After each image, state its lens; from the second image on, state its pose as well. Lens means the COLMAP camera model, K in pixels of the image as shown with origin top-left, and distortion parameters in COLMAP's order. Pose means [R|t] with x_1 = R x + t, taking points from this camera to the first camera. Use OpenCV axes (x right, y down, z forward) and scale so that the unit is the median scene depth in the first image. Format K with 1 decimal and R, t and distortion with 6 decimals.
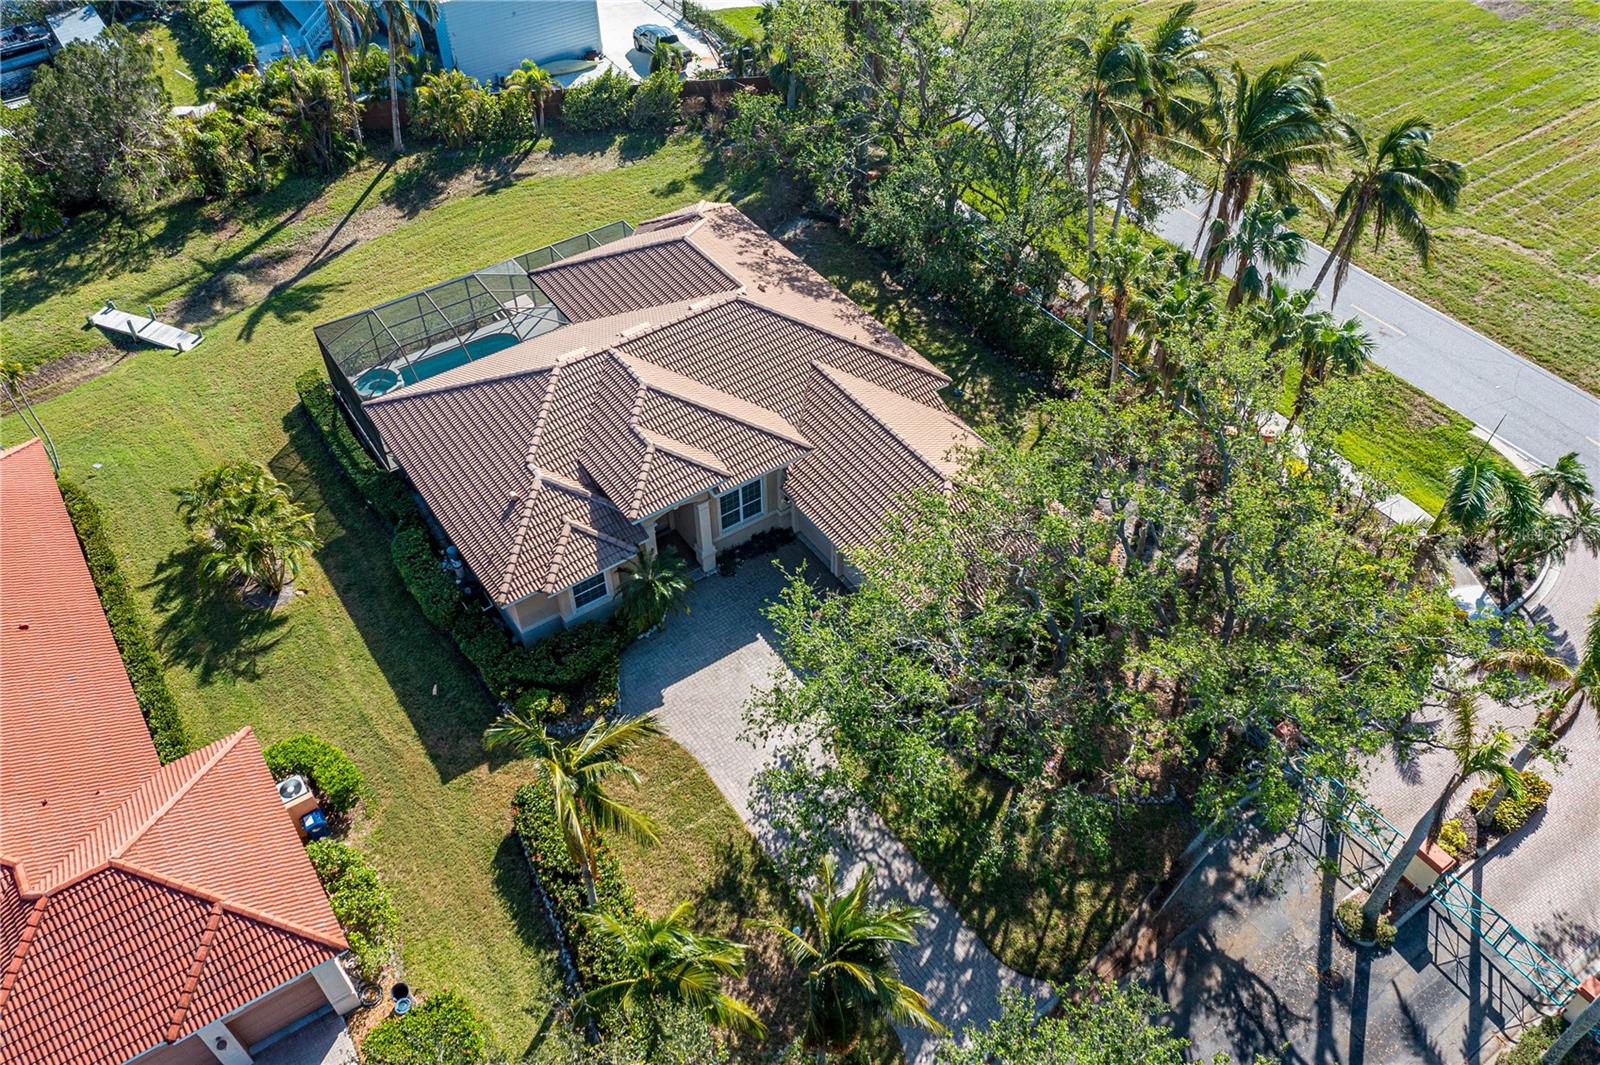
lens RADIAL K [[1249.4, 0, 800.0], [0, 1249.4, 532.5], [0, 0, 1]] dist [-0.018761, 0.005216]
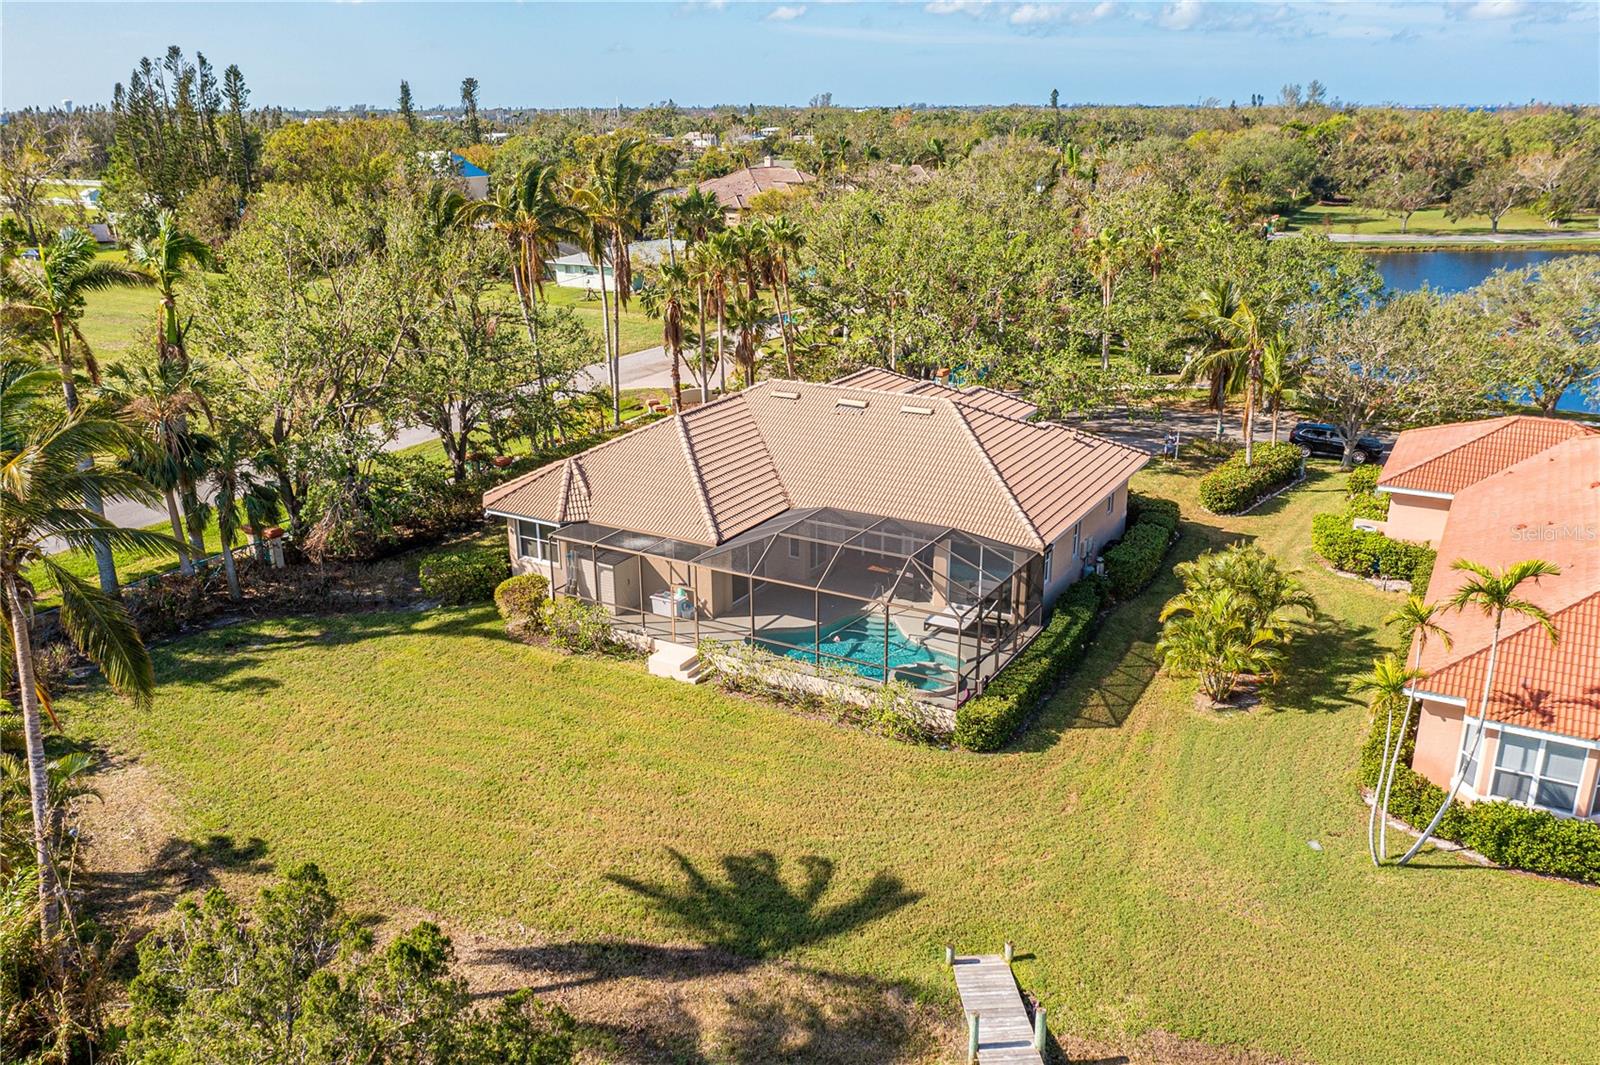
lens RADIAL K [[1246.9, 0, 800.0], [0, 1246.9, 532.5], [0, 0, 1]] dist [-0.011637, -0.001749]
pose [[-0.436788, -0.277348, 0.855742, -0.818436], [0.641178, 0.571247, 0.512413, -0.527769], [-0.630957, 0.772499, -0.071685, 0.962535]]
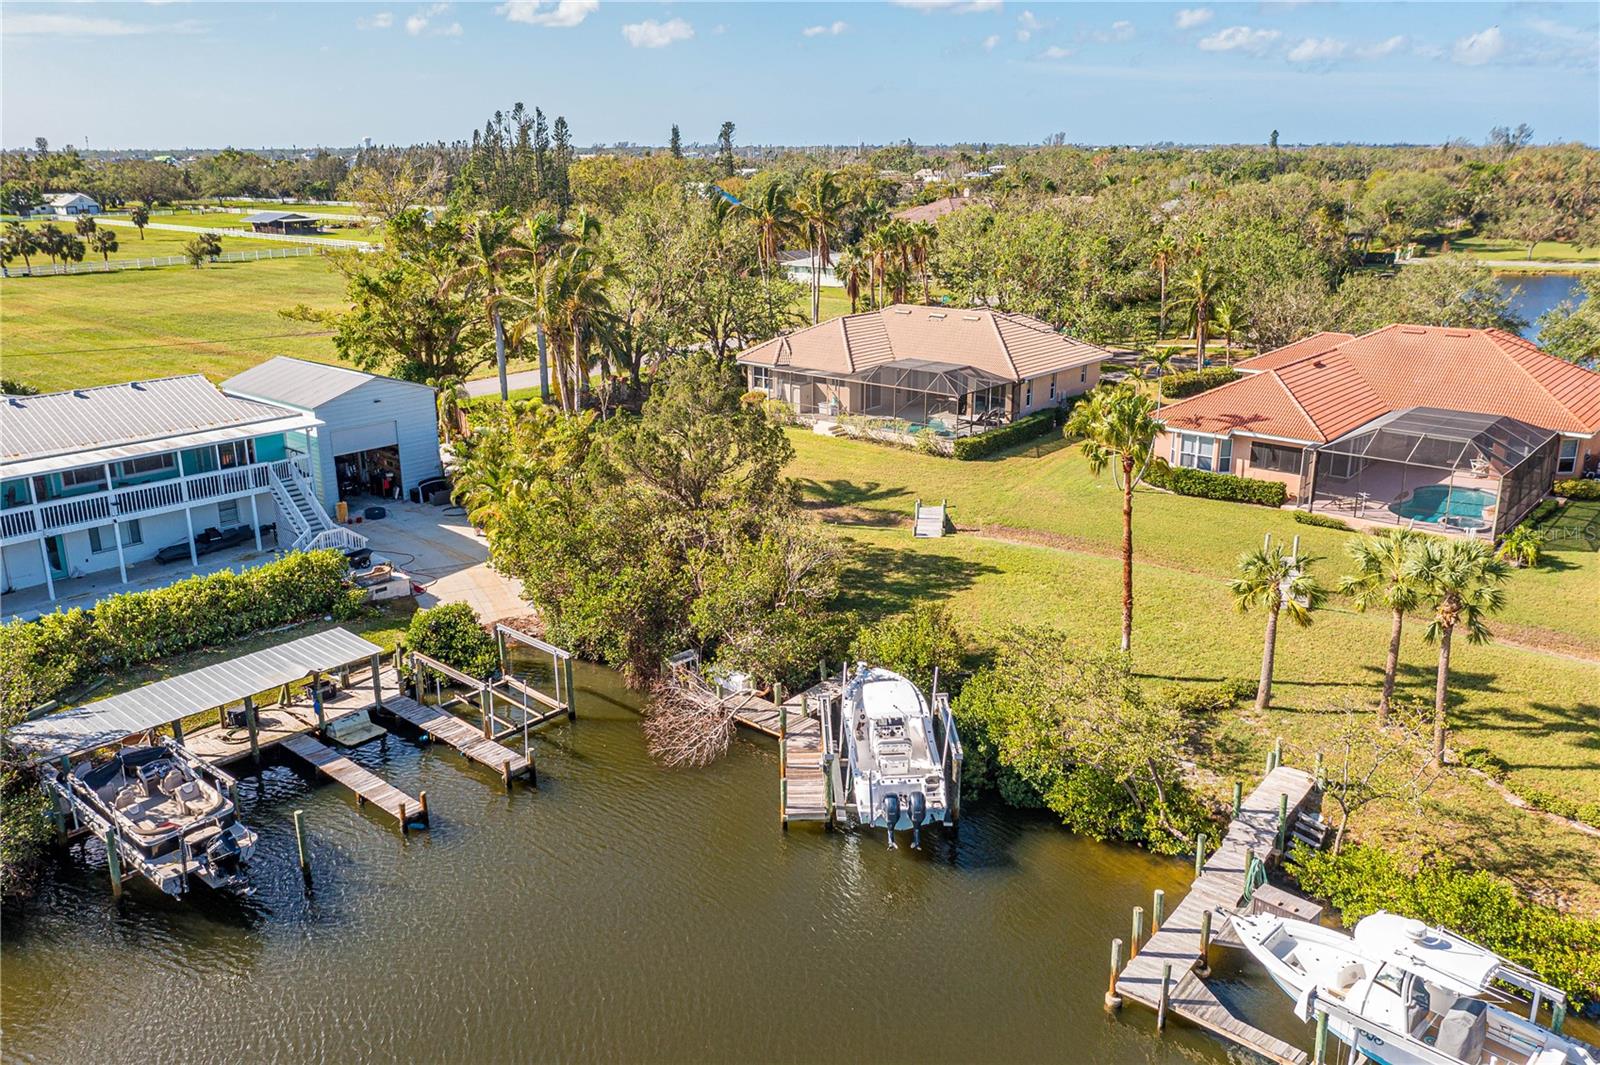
lens RADIAL K [[1249.4, 0, 800.0], [0, 1249.4, 532.5], [0, 0, 1]] dist [-0.018761, 0.005216]
pose [[-0.262122, -0.273181, 0.925561, -1.530761], [0.685538, 0.622322, 0.377827, -0.650004], [-0.679213, 0.733544, 0.024152, 1.084839]]
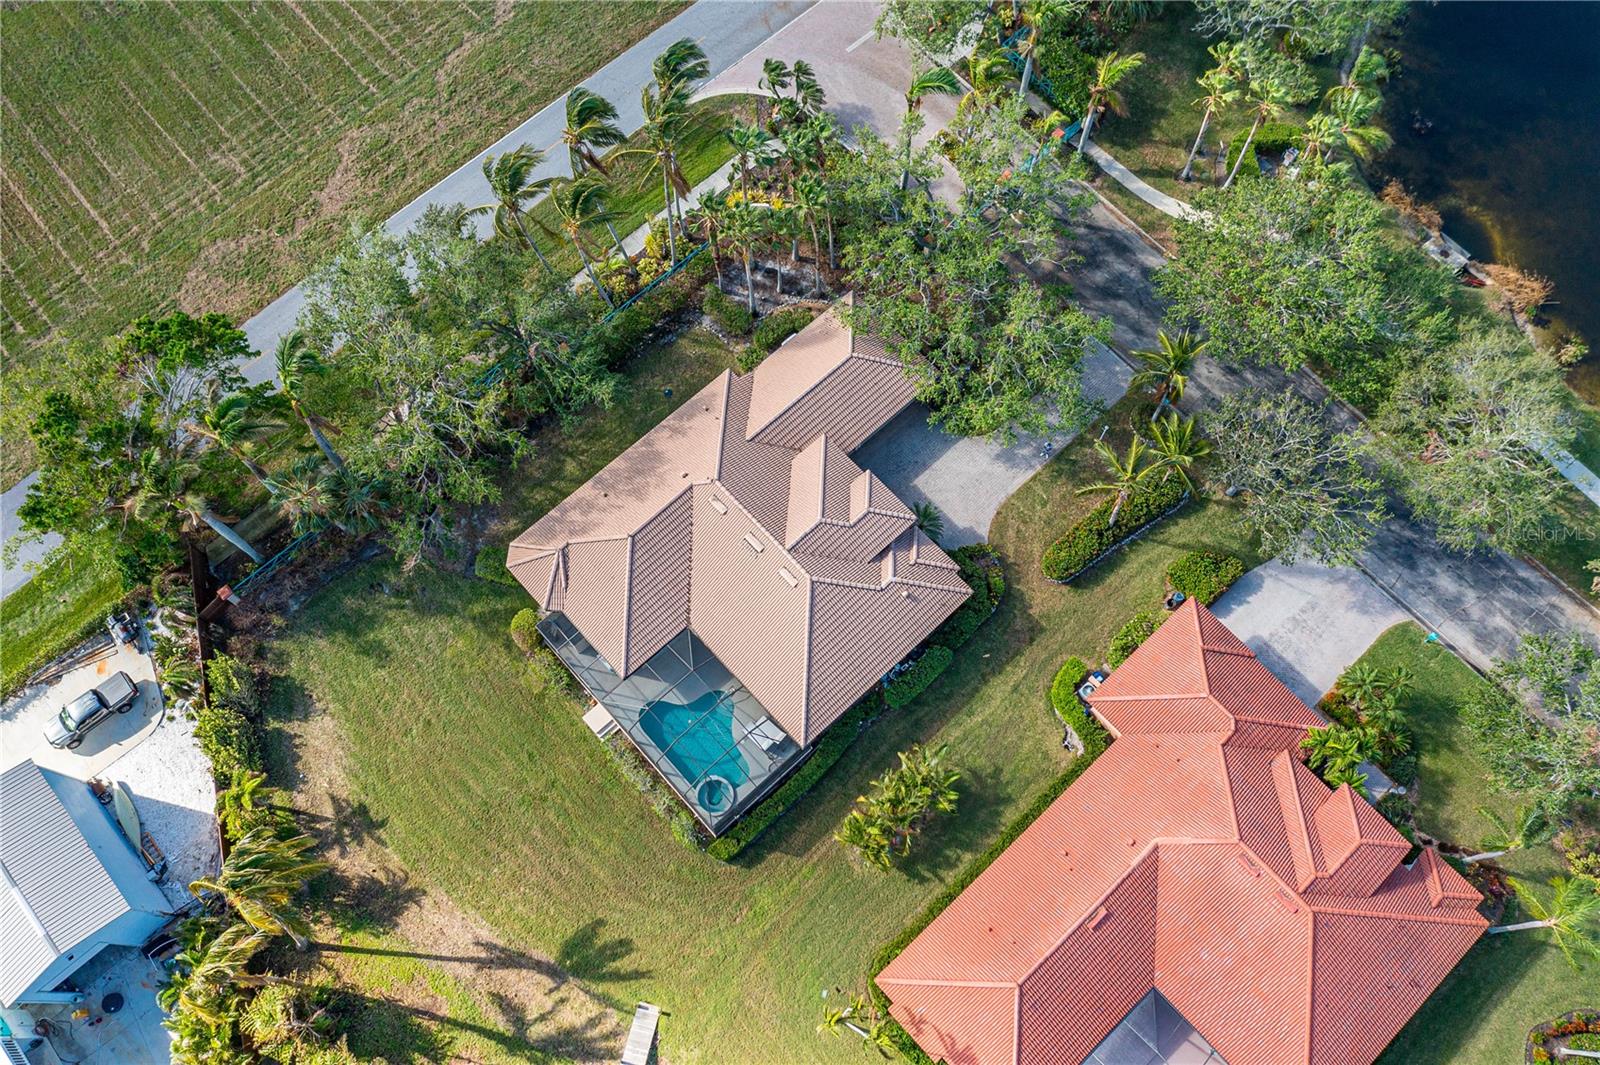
lens RADIAL K [[1249.4, 0, 800.0], [0, 1249.4, 532.5], [0, 0, 1]] dist [-0.018761, 0.005216]
pose [[-0.144562, -0.917616, 0.370247, -0.536003], [0.700322, 0.169458, 0.693421, -0.911438], [-0.699036, 0.359534, 0.618130, 0.066222]]
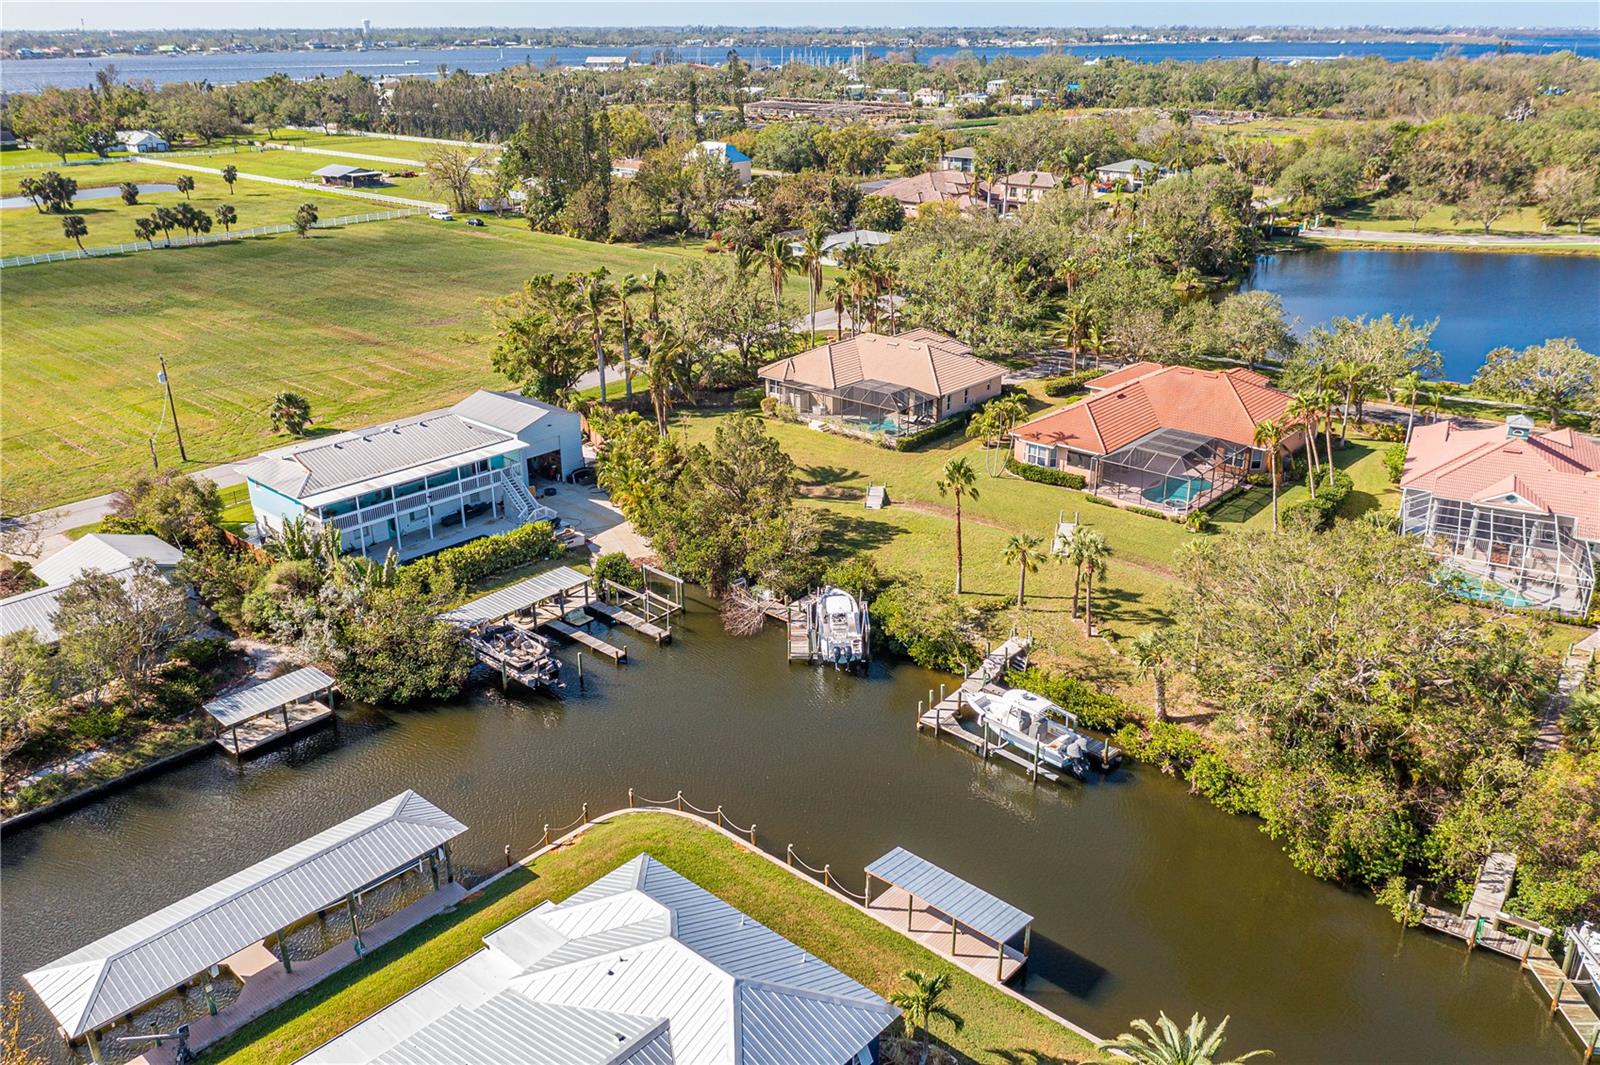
lens RADIAL K [[1246.9, 0, 800.0], [0, 1246.9, 532.5], [0, 0, 1]] dist [-0.011637, -0.001749]
pose [[-0.257768, -0.355257, 0.898526, -2.215519], [0.684354, 0.589345, 0.429340, -1.014275], [-0.682067, 0.725579, 0.091207, 0.970058]]
